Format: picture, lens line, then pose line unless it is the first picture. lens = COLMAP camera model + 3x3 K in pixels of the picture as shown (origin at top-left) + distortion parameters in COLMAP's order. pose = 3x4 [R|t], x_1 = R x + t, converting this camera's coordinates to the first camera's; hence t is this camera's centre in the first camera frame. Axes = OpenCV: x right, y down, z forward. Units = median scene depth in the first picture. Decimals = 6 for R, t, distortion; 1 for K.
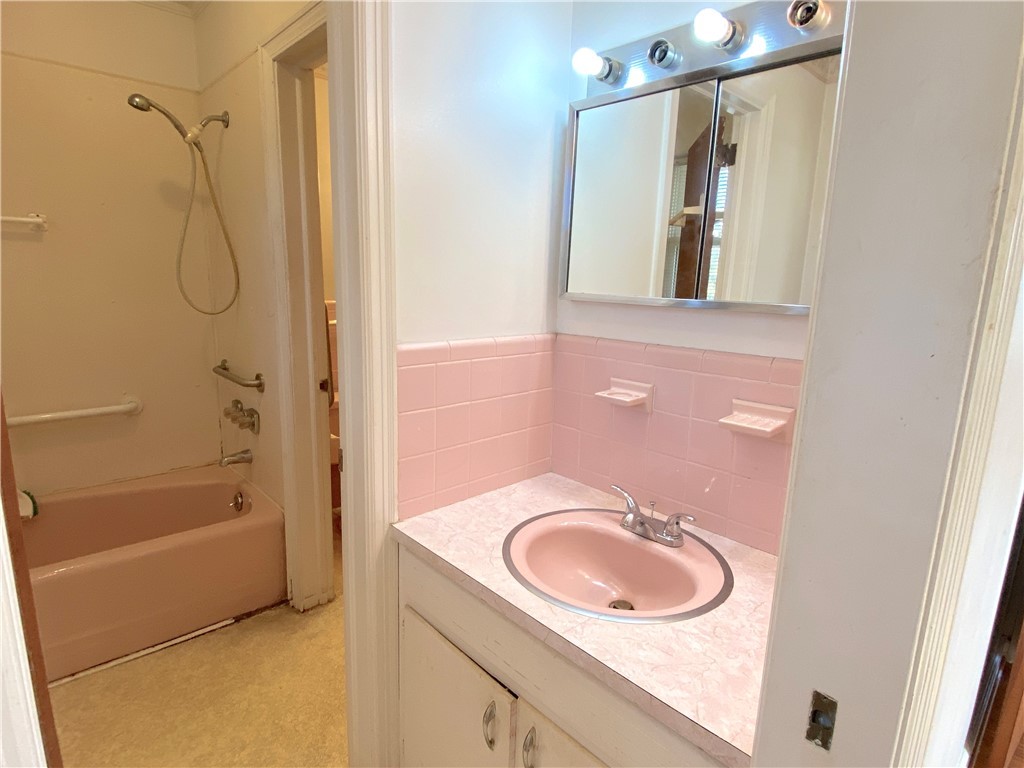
lens RADIAL K [[551.3, 0, 504.5], [0, 551.3, 384.5], [0, 0, 1]] dist [0.036944, -0.034075]
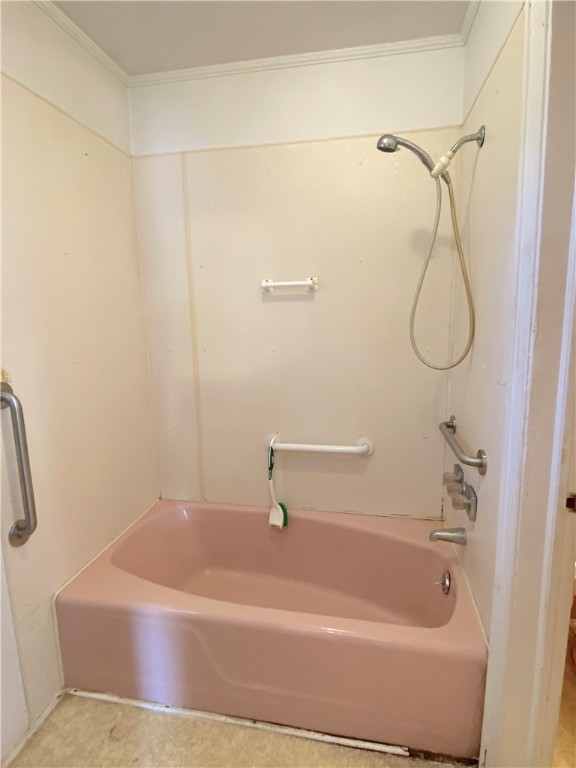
lens RADIAL K [[413.5, 0, 285.3], [0, 413.5, 378.2], [0, 0, 1]] dist [0.036944, -0.034075]
pose [[0.593853, 0.084331, -0.800142, -0.151094], [-0.122998, 0.992318, 0.013299, -0.096702], [0.795117, 0.090518, 0.599663, 0.432121]]
